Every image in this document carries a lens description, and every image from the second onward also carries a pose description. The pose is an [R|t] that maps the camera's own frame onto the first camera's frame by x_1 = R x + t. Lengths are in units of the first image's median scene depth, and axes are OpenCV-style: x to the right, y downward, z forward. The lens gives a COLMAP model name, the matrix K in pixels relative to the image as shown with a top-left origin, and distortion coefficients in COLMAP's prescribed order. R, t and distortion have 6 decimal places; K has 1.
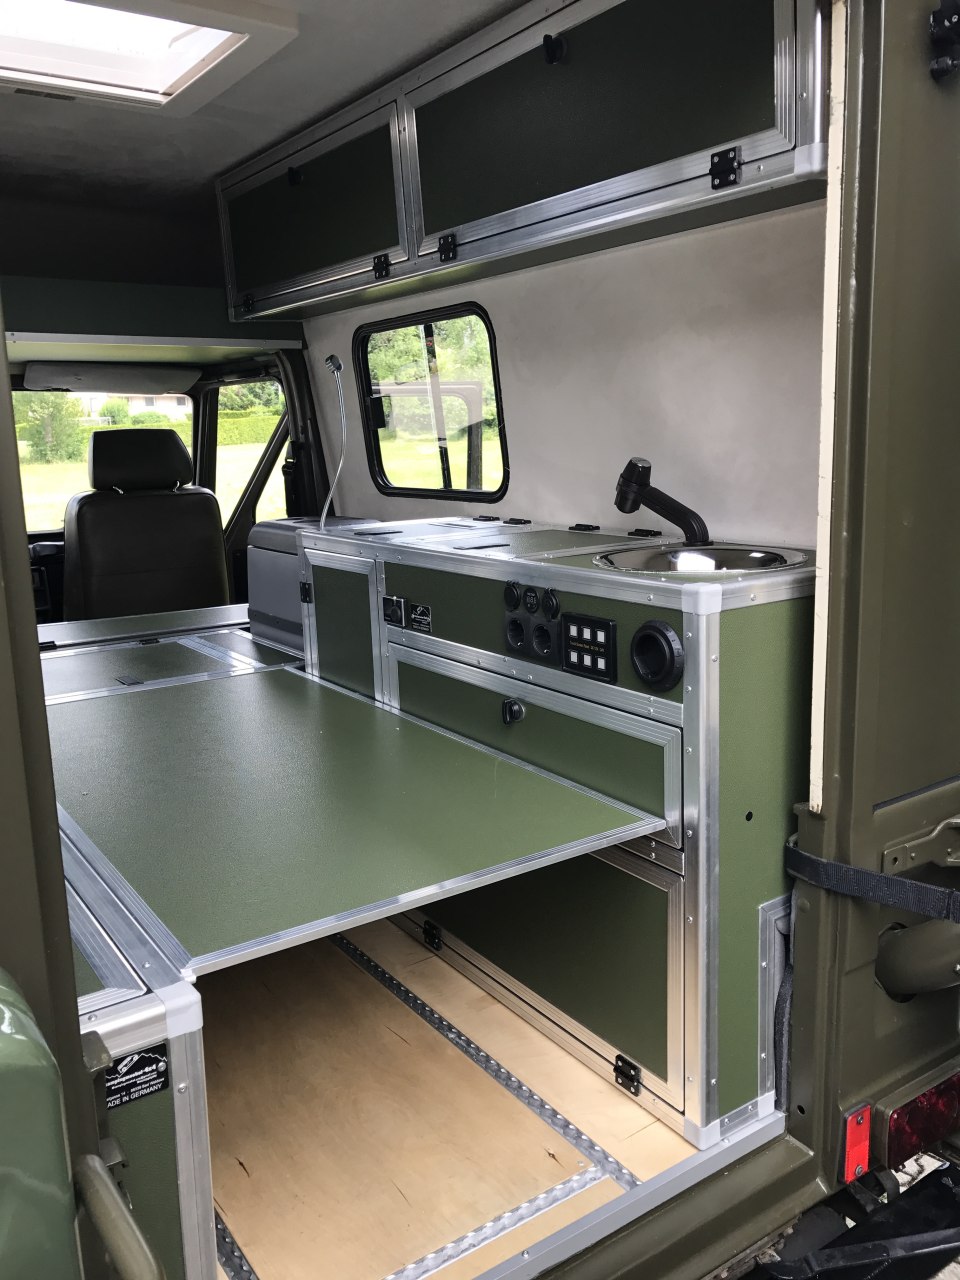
lens RADIAL K [[1045.6, 0, 482.7], [0, 1045.6, 636.7], [0, 0, 1]] dist [0.035585, -0.037906]
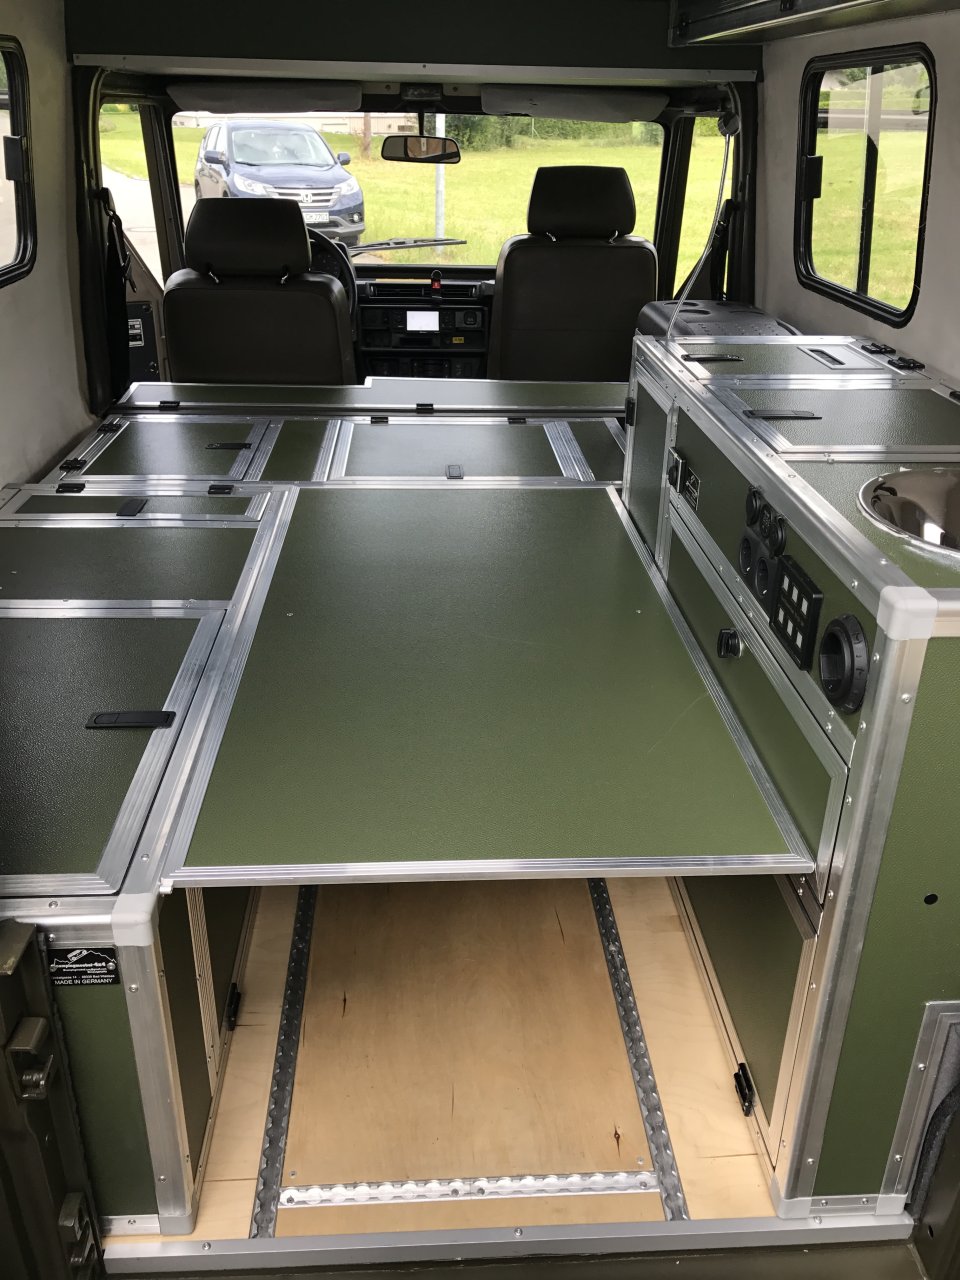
lens RADIAL K [[1045.6, 0, 488.8], [0, 1045.6, 632.2], [0, 0, 1]] dist [0.035585, -0.037906]
pose [[0.857905, 0.265750, -0.439745, 0.239890], [-0.141634, 0.945011, 0.294779, -0.161696], [0.493901, -0.190610, 0.848369, 0.241348]]
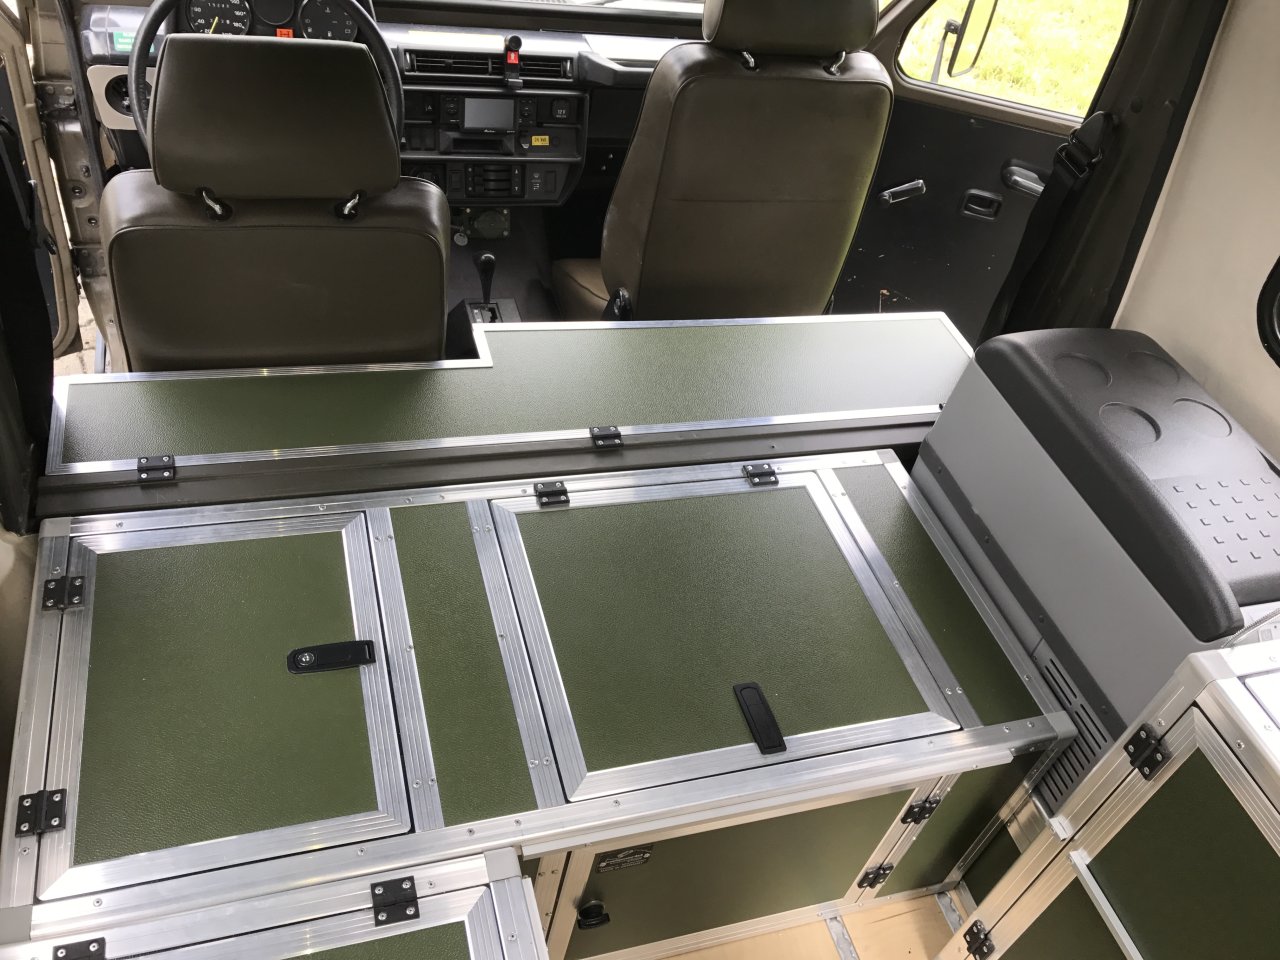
lens RADIAL K [[1045.6, 0, 634.7], [0, 1045.6, 467.2], [0, 0, 1]] dist [0.035585, -0.037906]
pose [[0.933408, 0.346714, -0.092410, -0.592901], [-0.250033, 0.813198, 0.525540, -0.531135], [0.257360, -0.467438, 0.845735, 0.844206]]
